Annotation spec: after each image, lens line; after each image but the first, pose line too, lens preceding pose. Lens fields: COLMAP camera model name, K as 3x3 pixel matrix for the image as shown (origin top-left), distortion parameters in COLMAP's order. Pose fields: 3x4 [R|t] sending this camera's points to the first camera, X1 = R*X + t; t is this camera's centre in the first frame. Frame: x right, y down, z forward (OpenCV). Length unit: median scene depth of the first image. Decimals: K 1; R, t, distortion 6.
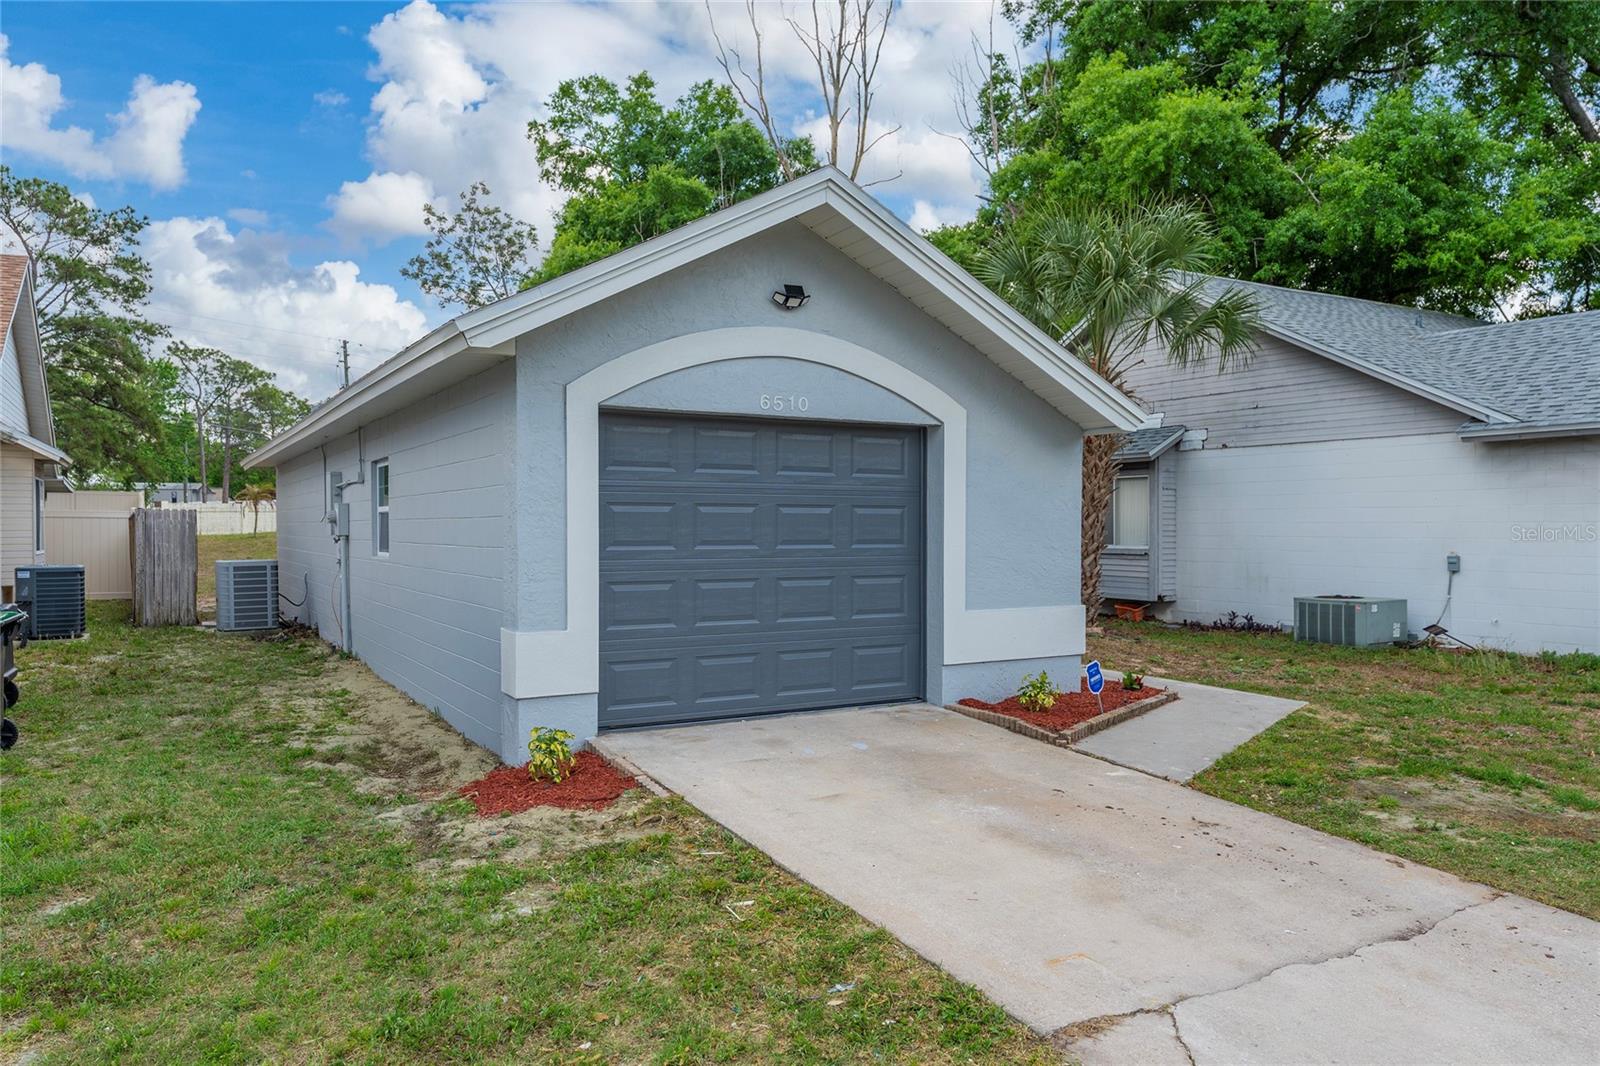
lens RADIAL K [[1108.2, 0, 790.4], [0, 1108.2, 532.3], [0, 0, 1]] dist [-0.010886, 0.002845]
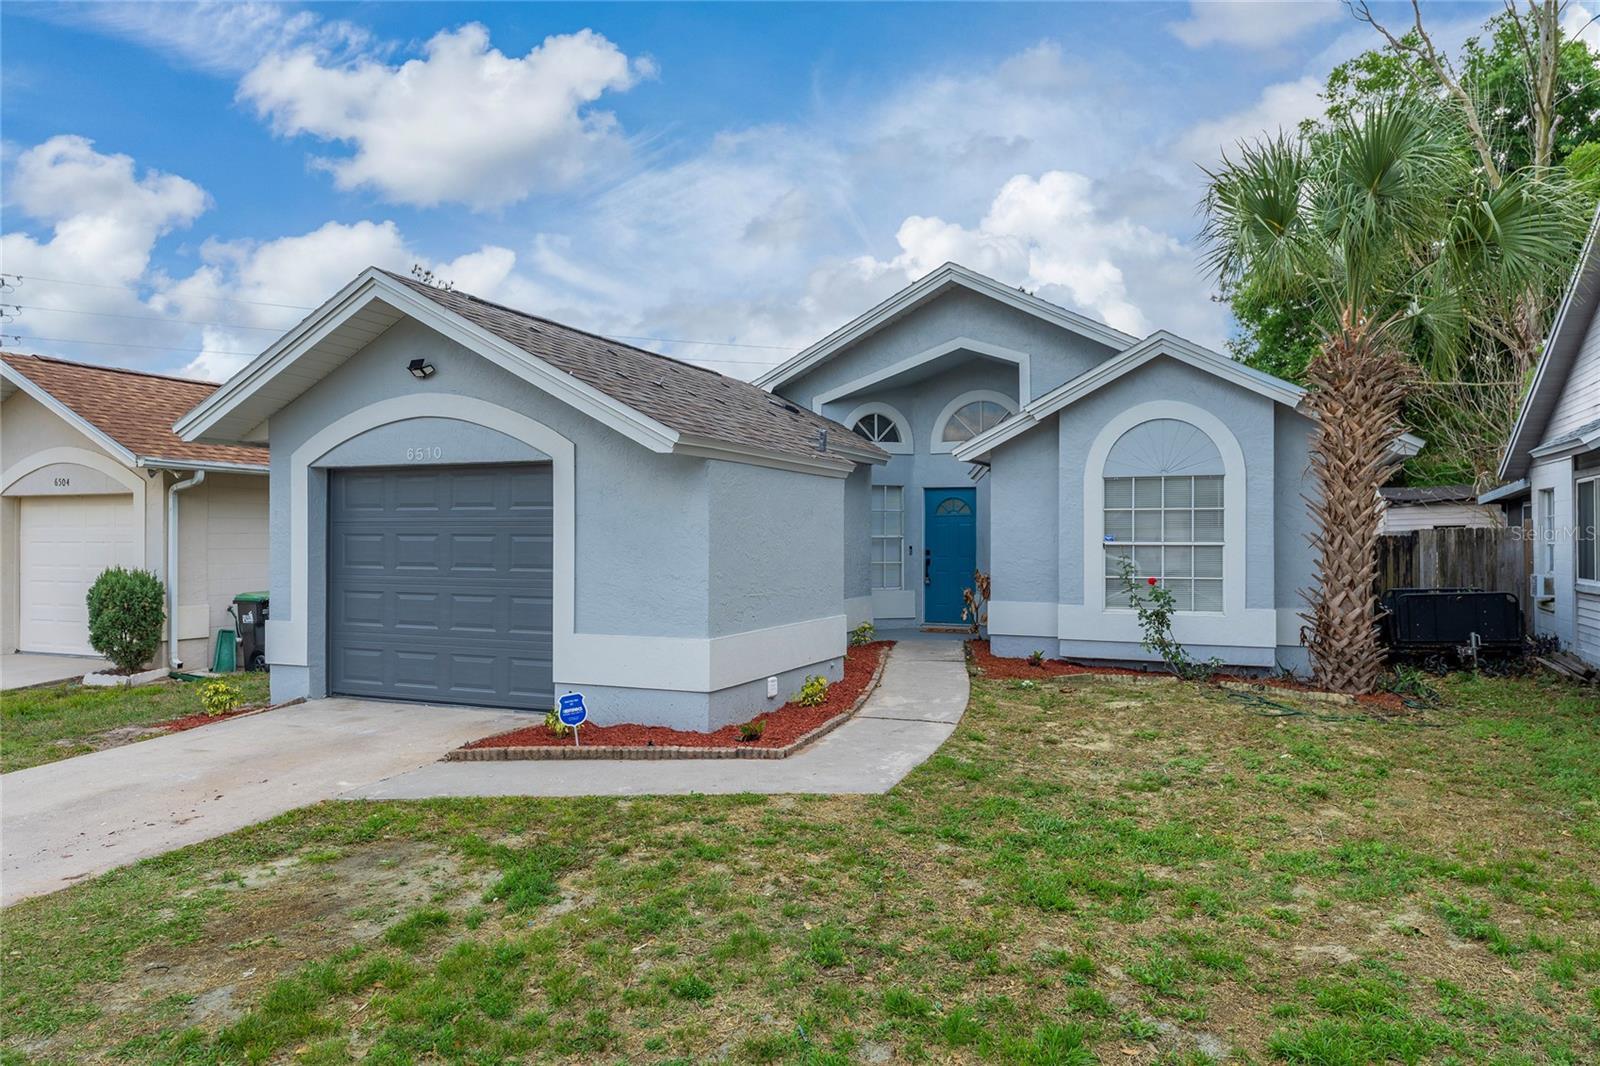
lens RADIAL K [[1032.5, 0, 800.3], [0, 1032.5, 536.9], [0, 0, 1]] dist [-0.003851, -0.004226]
pose [[0.618410, -0.000334, -0.785856, 0.798878], [-0.005480, 0.999974, -0.004738, -0.013564], [0.785837, 0.007236, 0.618392, 0.420338]]
